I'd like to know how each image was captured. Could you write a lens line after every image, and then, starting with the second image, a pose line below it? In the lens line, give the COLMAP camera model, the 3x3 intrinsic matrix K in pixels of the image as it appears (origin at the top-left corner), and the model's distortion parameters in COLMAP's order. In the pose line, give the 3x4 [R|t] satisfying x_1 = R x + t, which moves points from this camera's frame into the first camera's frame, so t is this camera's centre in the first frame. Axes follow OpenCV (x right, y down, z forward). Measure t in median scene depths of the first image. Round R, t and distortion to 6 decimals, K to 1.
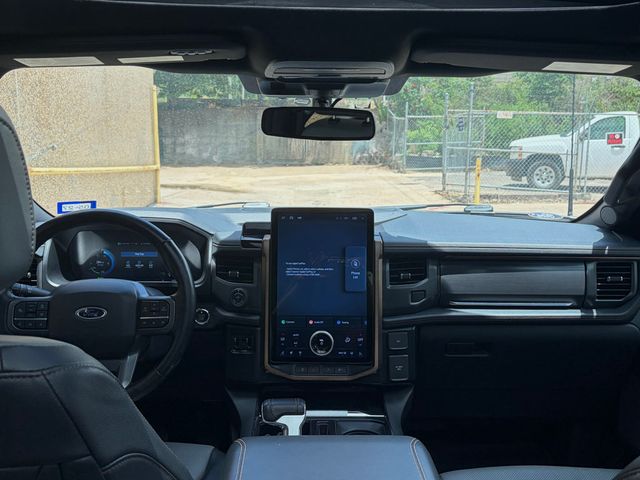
lens RADIAL K [[617.8, 0, 322.4], [0, 617.8, 237.2], [0, 0, 1]] dist [0.011138, 0.000000]
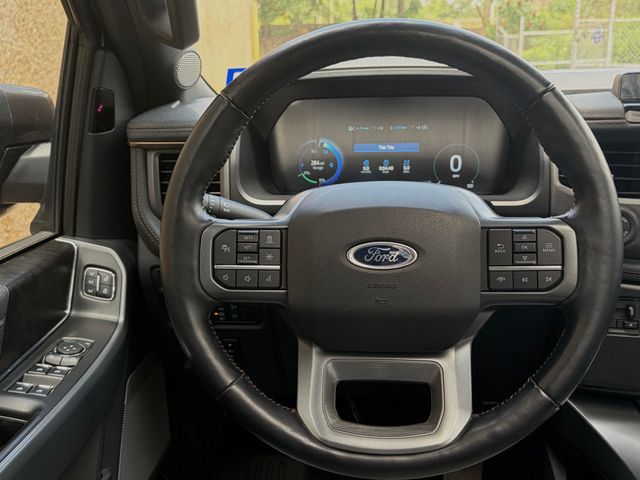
lens RADIAL K [[617.8, 0, 319.6], [0, 617.8, 240.7], [0, 0, 1]] dist [0.011138, 0.000000]
pose [[0.990117, 0.008791, -0.139966, -0.253566], [0.006564, 0.994035, 0.108868, 0.045352], [0.140088, -0.108711, 0.984153, 0.399819]]
